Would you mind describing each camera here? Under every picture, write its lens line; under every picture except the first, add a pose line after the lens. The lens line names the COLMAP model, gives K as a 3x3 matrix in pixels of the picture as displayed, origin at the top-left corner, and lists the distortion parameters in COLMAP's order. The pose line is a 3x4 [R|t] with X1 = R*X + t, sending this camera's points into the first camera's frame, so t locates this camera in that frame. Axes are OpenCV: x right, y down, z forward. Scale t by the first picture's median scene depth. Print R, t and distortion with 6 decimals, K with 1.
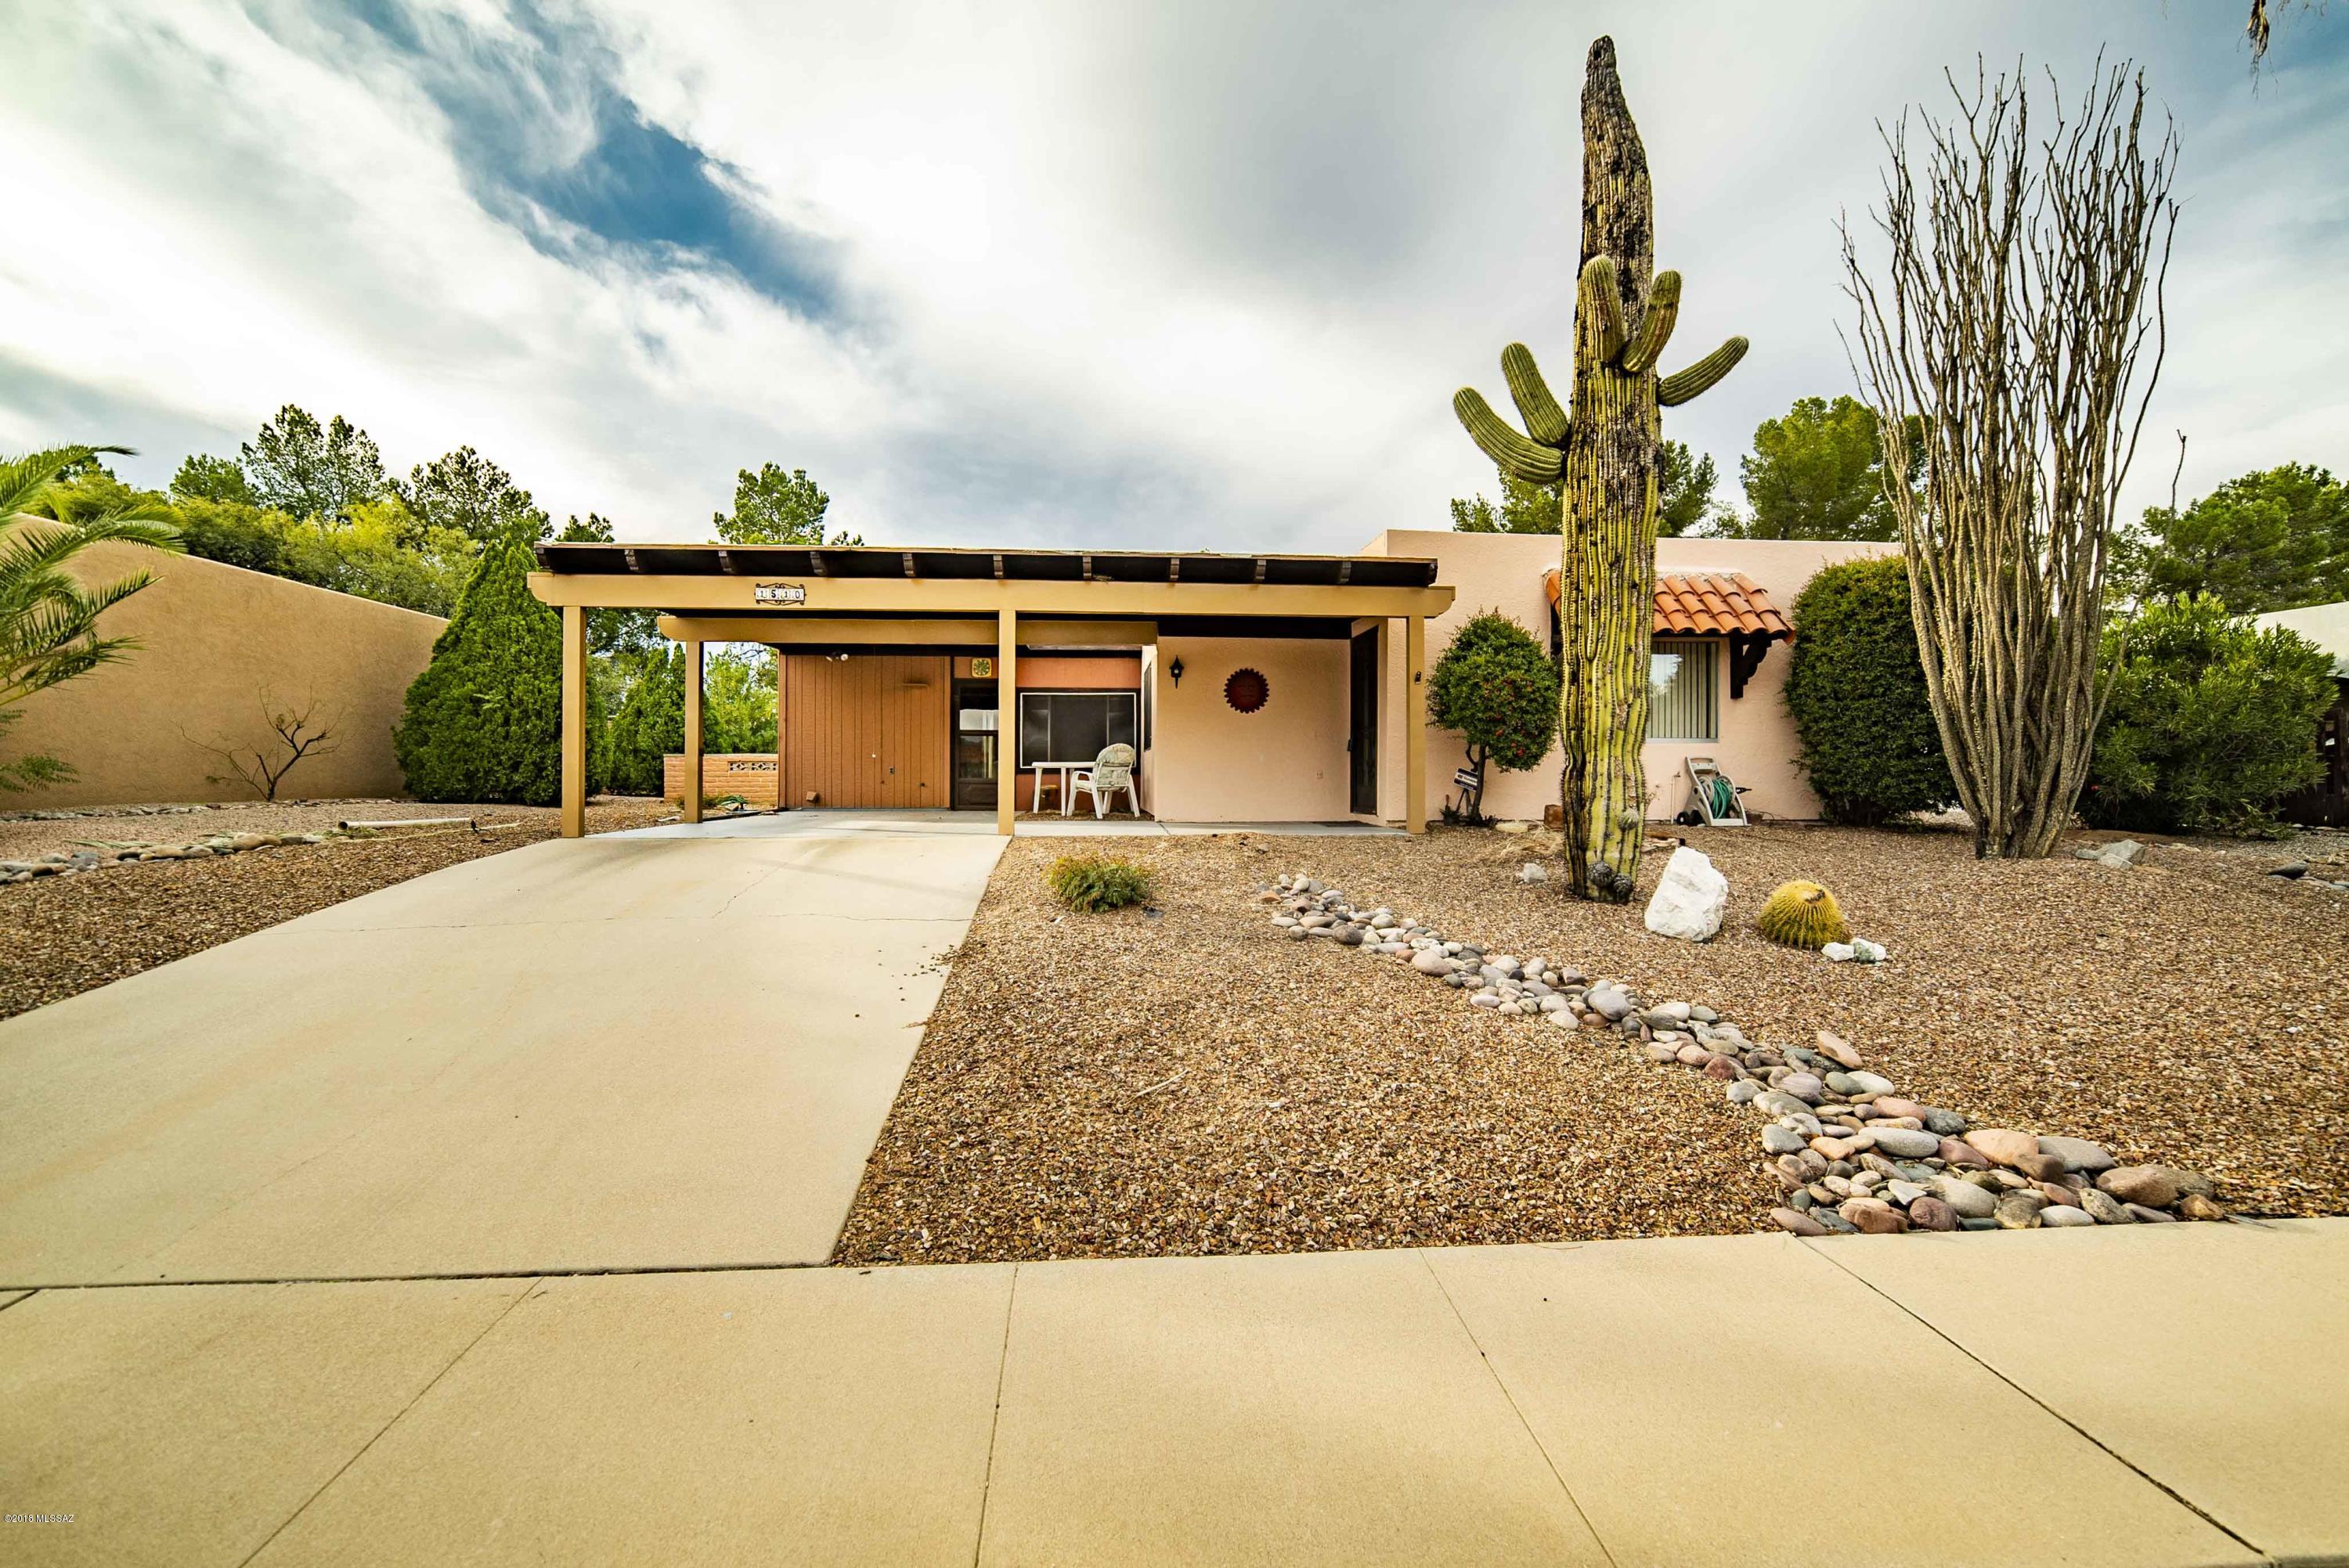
lens RADIAL K [[931.4, 0, 1169.6], [0, 931.4, 768.5], [0, 0, 1]] dist [-0.006477, 0.002208]
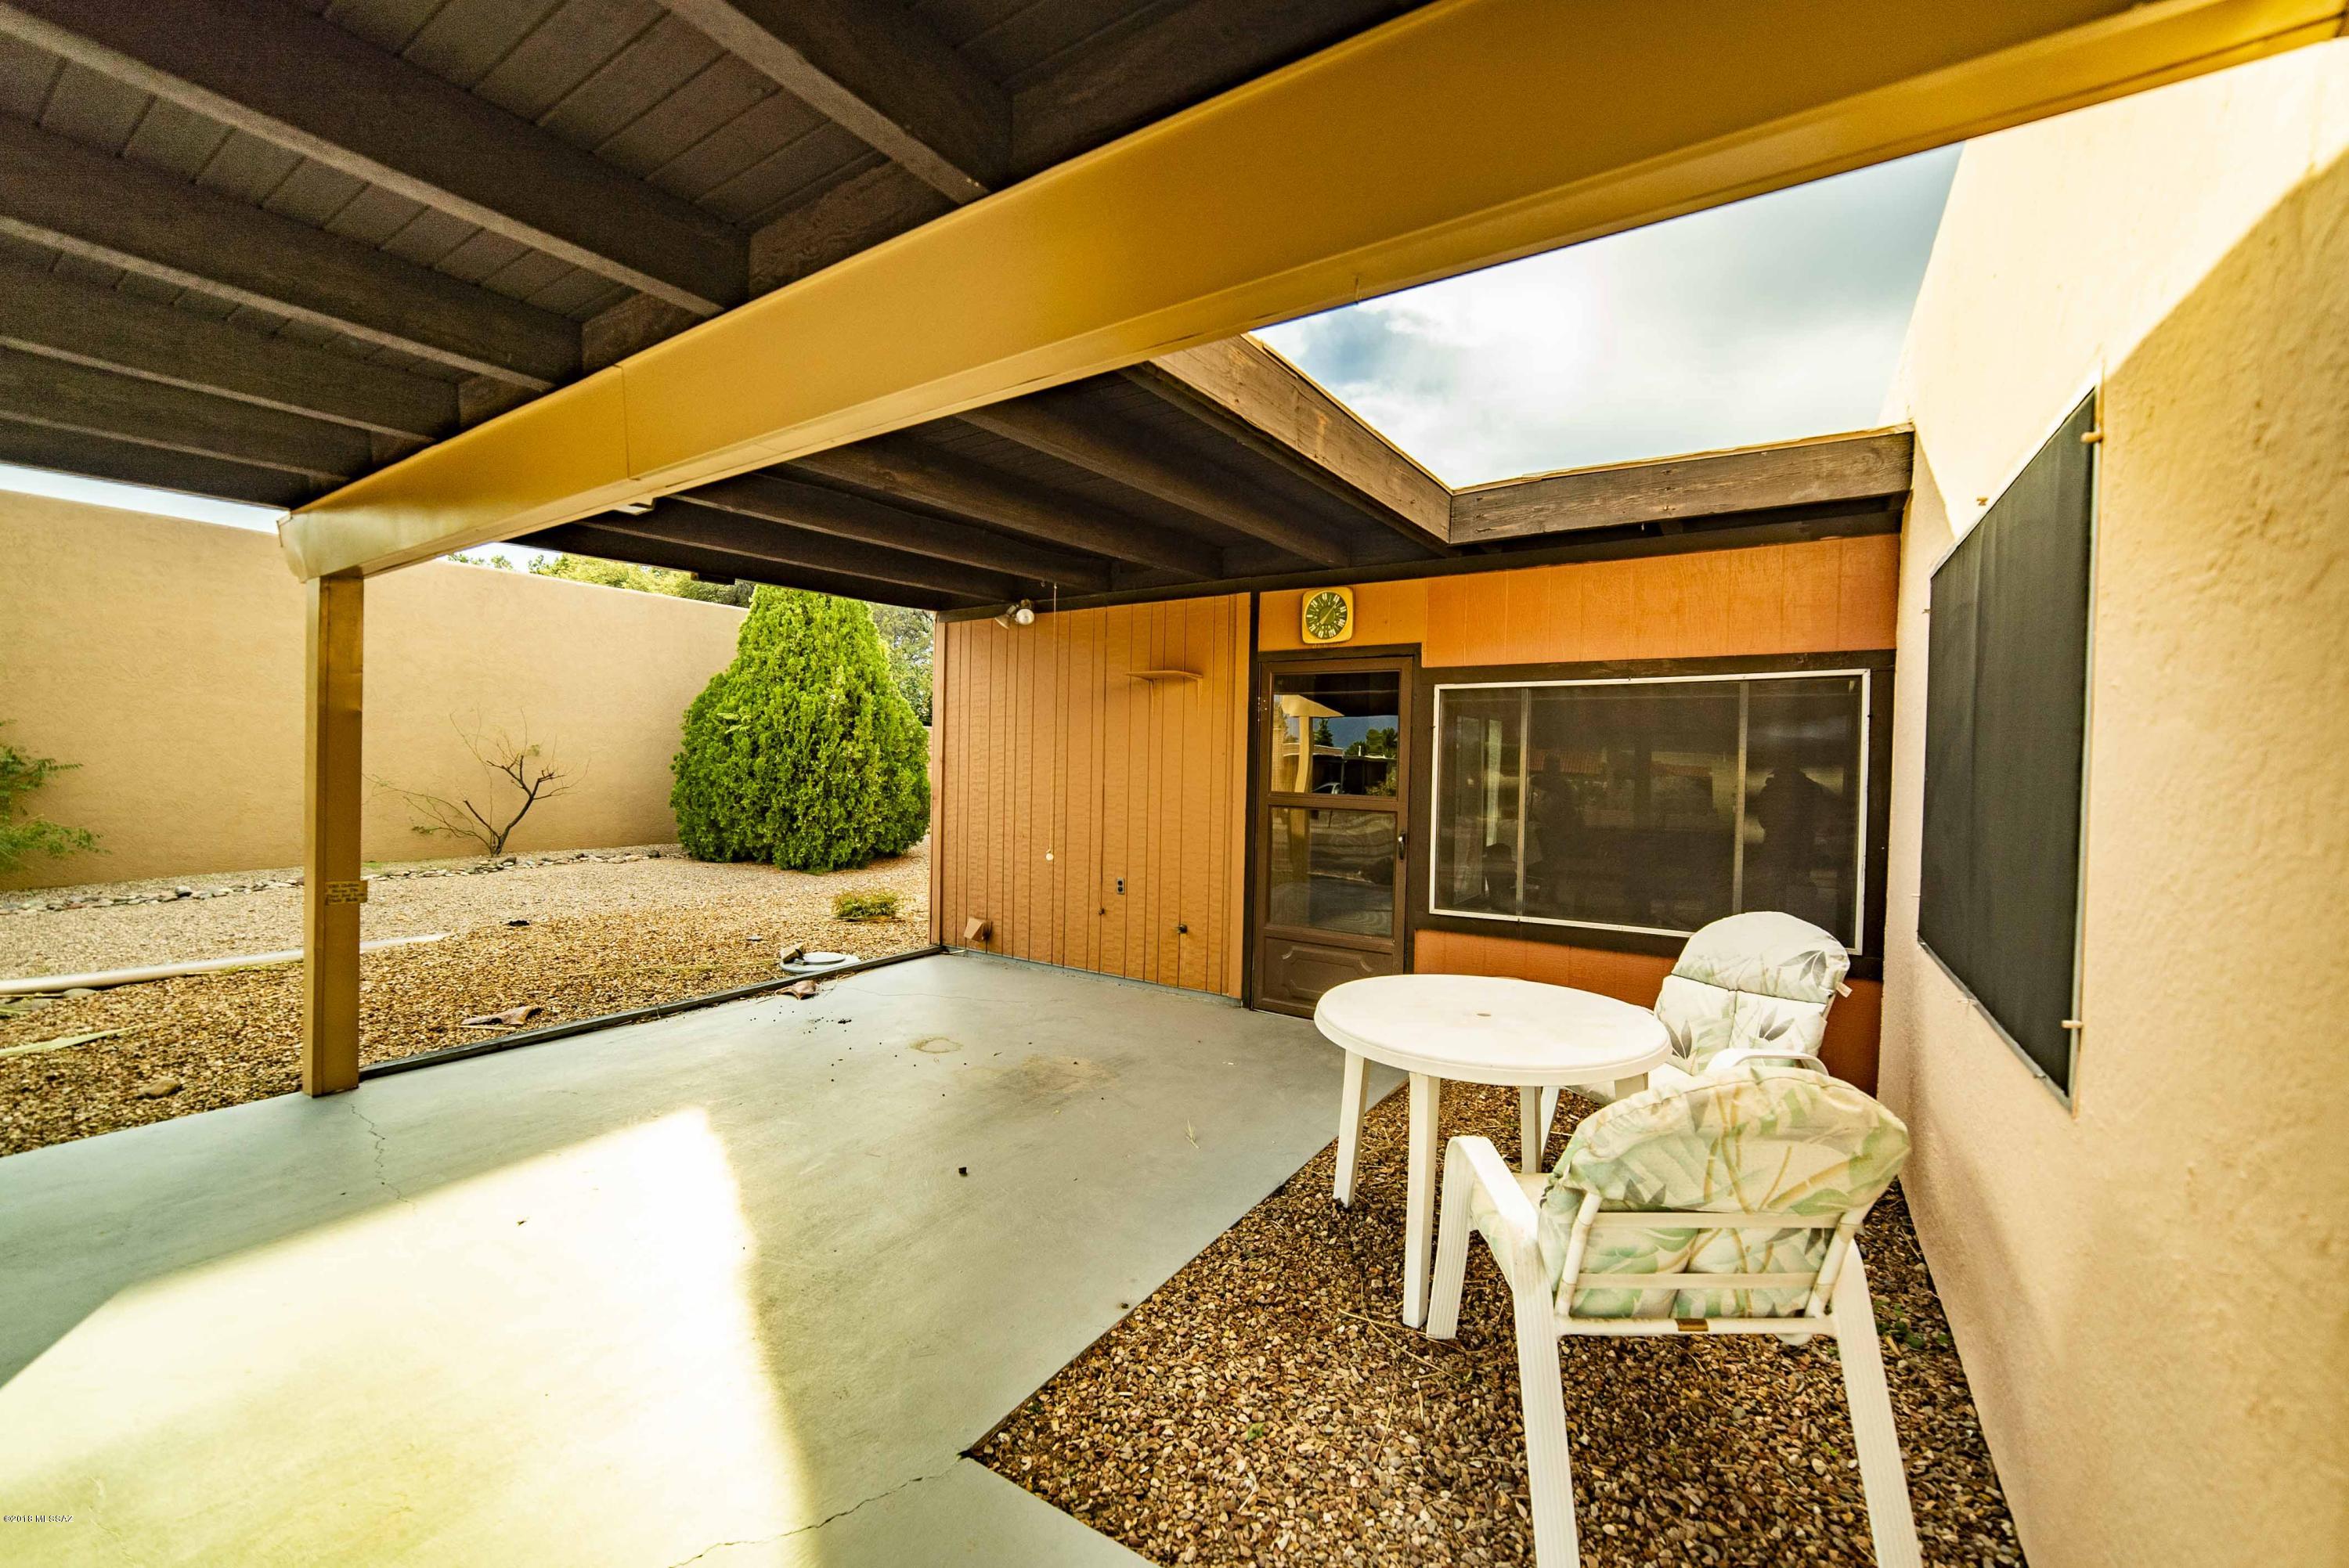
lens RADIAL K [[923.2, 0, 1168.7], [0, 923.2, 780.9], [0, 0, 1]] dist [-0.014573, 0.006524]
pose [[0.782796, 0.028445, -0.621628, -0.032655], [-0.013806, 0.999503, 0.028351, -0.056379], [0.622125, -0.013611, 0.782799, 0.702904]]
